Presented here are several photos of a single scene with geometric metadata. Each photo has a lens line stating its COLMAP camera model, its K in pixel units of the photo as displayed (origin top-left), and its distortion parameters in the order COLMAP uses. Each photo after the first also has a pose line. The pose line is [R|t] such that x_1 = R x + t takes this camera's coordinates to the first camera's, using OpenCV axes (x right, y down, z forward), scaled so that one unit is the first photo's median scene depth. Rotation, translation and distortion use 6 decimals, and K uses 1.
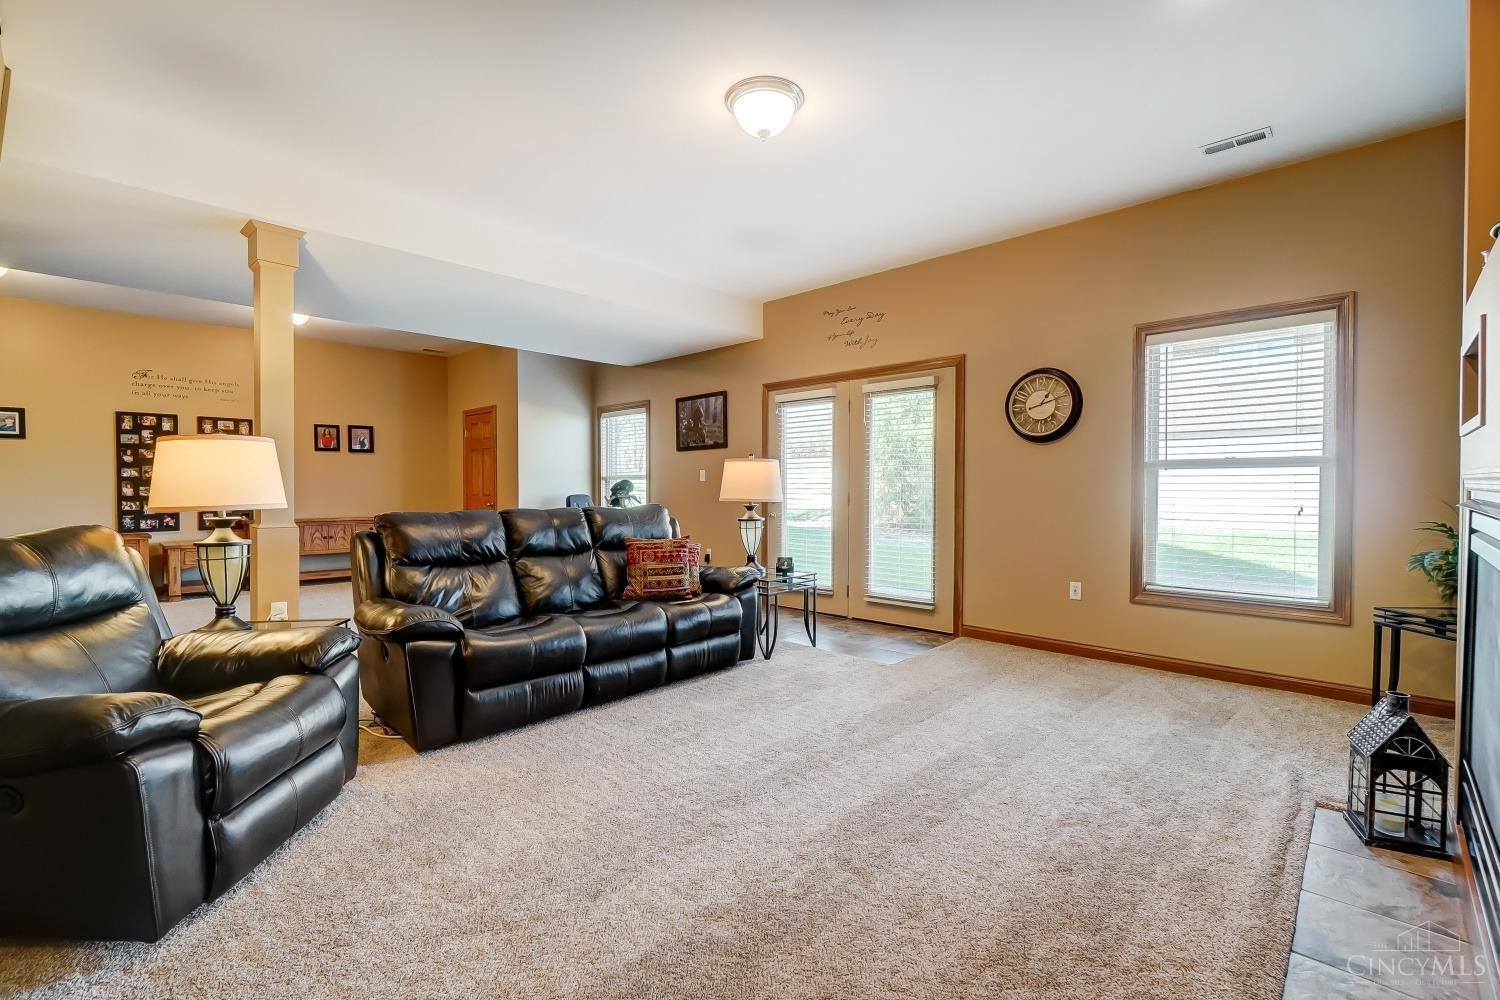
lens RADIAL K [[646.1, 0, 743.6], [0, 646.1, 494.9], [0, 0, 1]] dist [-0.009343, 0.006852]
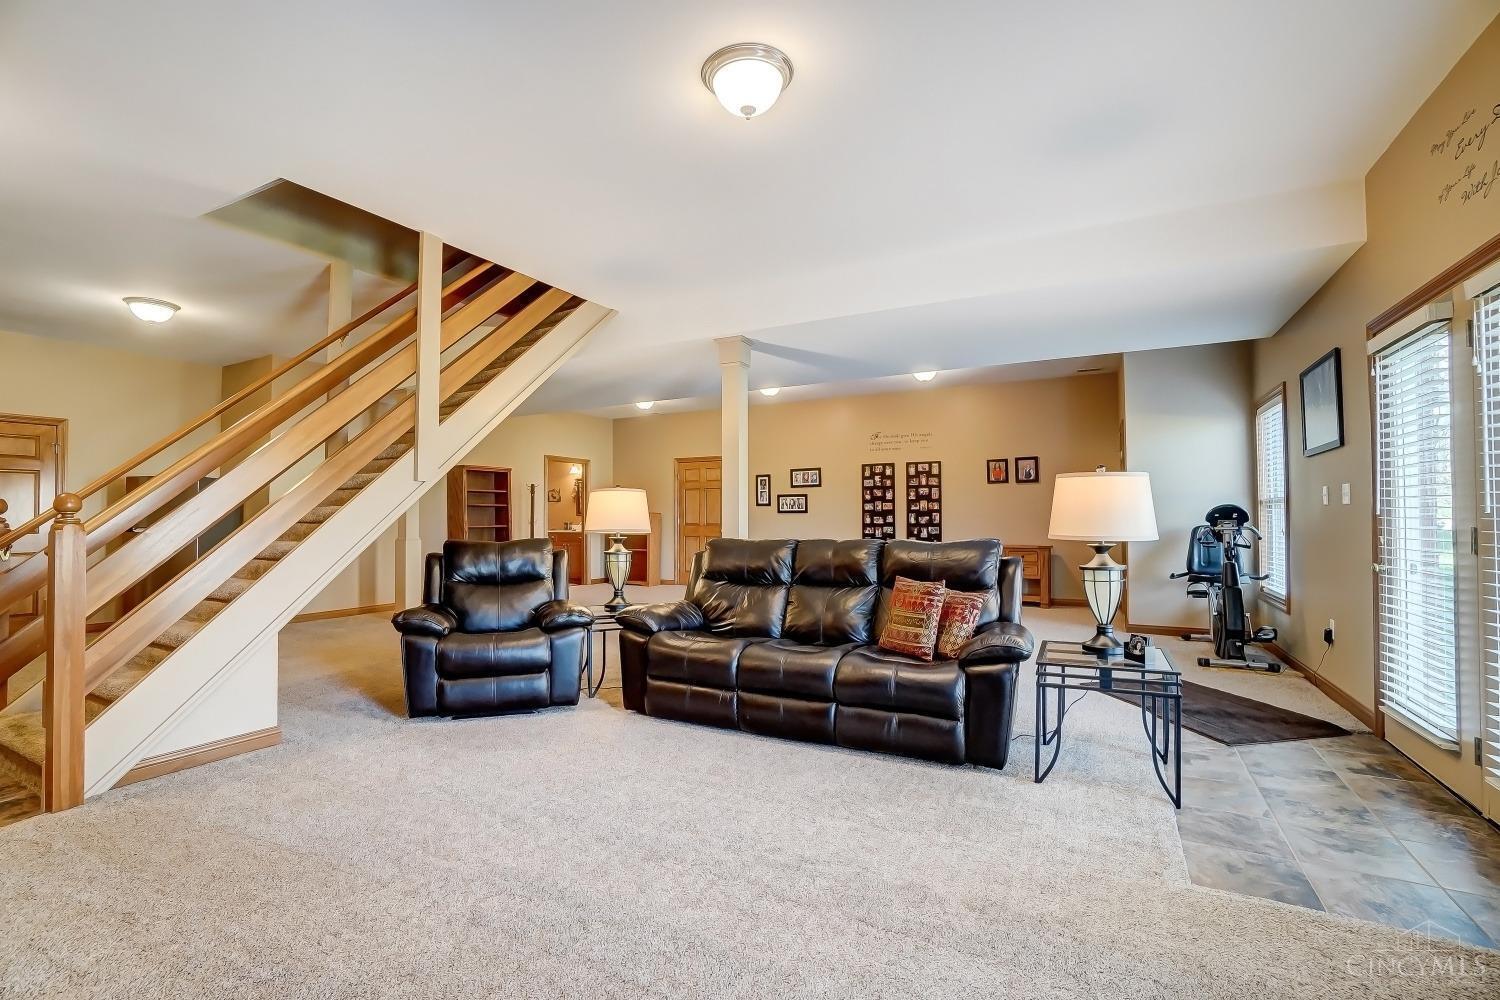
lens RADIAL K [[667.2, 0, 736.5], [0, 667.2, 500.6], [0, 0, 1]] dist [-0.060339, 0.021316]
pose [[0.272517, -0.024872, -0.961829, 0.371080], [-0.007428, 0.999582, -0.027953, -0.005165], [0.962122, 0.014762, 0.272219, 0.328133]]
